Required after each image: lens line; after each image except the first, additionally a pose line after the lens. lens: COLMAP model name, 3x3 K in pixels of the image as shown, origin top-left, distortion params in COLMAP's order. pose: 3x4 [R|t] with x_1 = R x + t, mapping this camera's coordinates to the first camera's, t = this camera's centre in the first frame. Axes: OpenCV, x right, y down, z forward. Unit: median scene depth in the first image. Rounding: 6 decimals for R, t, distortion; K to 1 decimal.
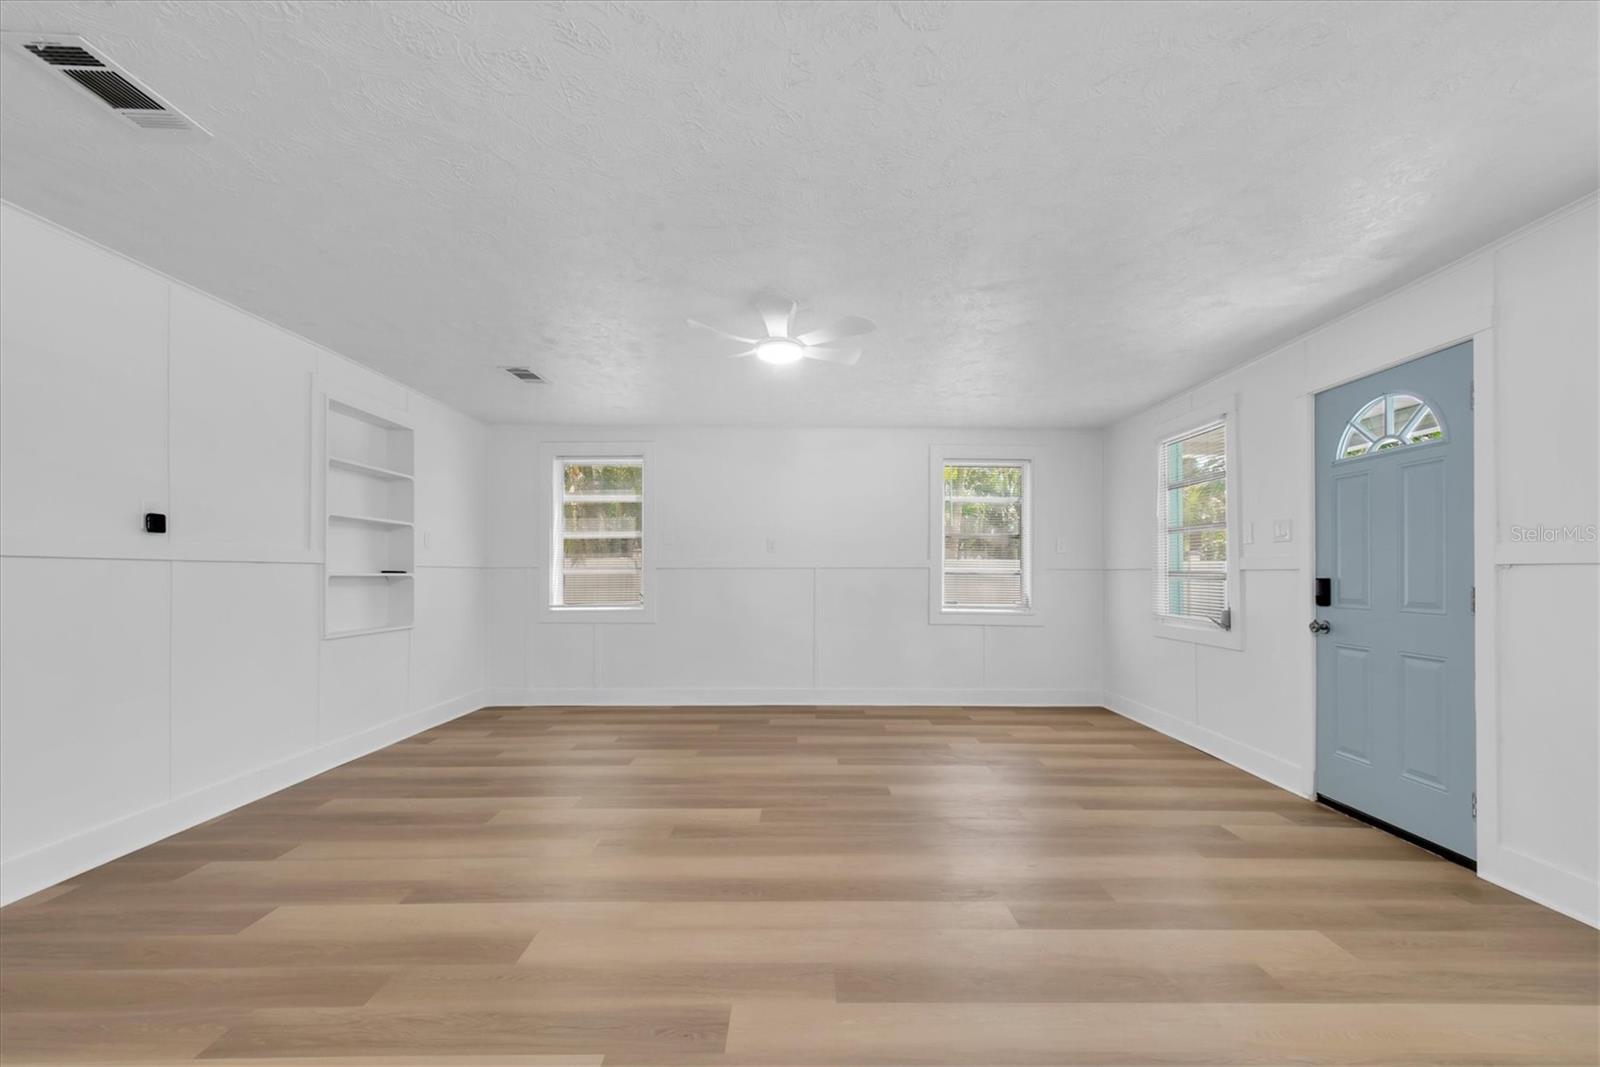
lens RADIAL K [[663.2, 0, 810.0], [0, 663.2, 574.5], [0, 0, 1]] dist [0.009453, 0.000081]
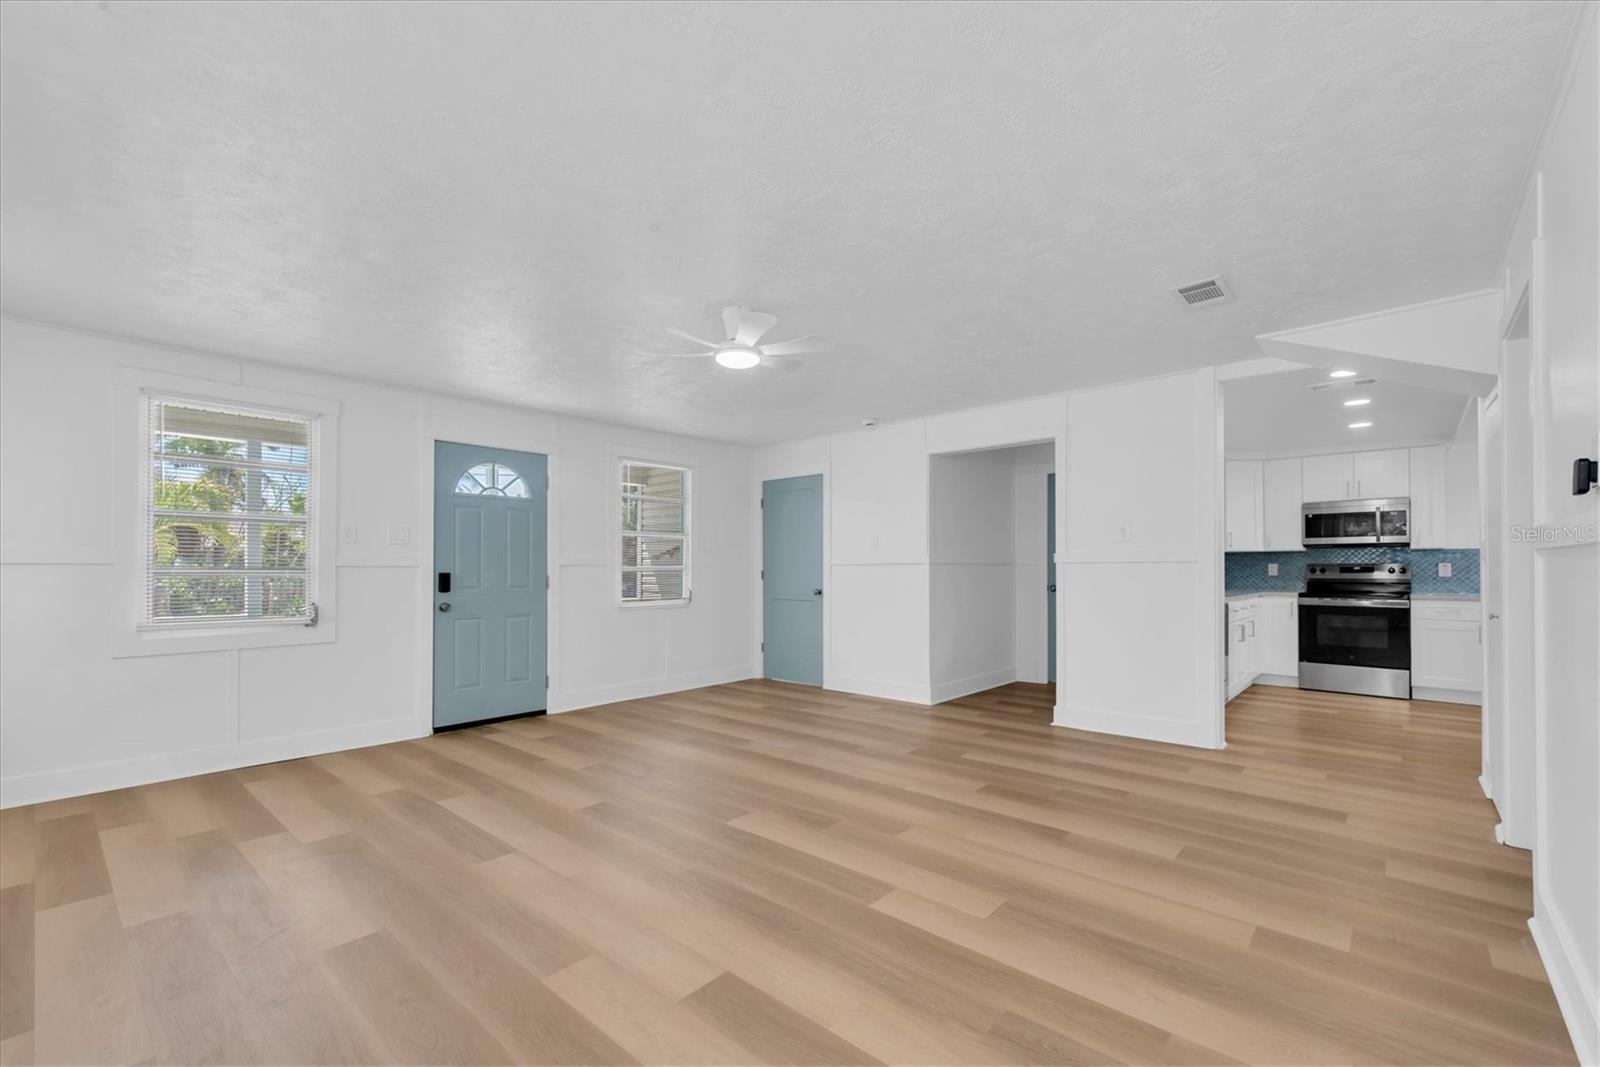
lens RADIAL K [[683.9, 0, 796.6], [0, 683.9, 563.4], [0, 0, 1]] dist [0.009158, 0.000003]
pose [[-0.748562, 0.007186, 0.663026, -0.638317], [0.004144, 0.999972, -0.006159, -0.001933], [-0.663052, -0.001863, -0.748571, 1.340937]]
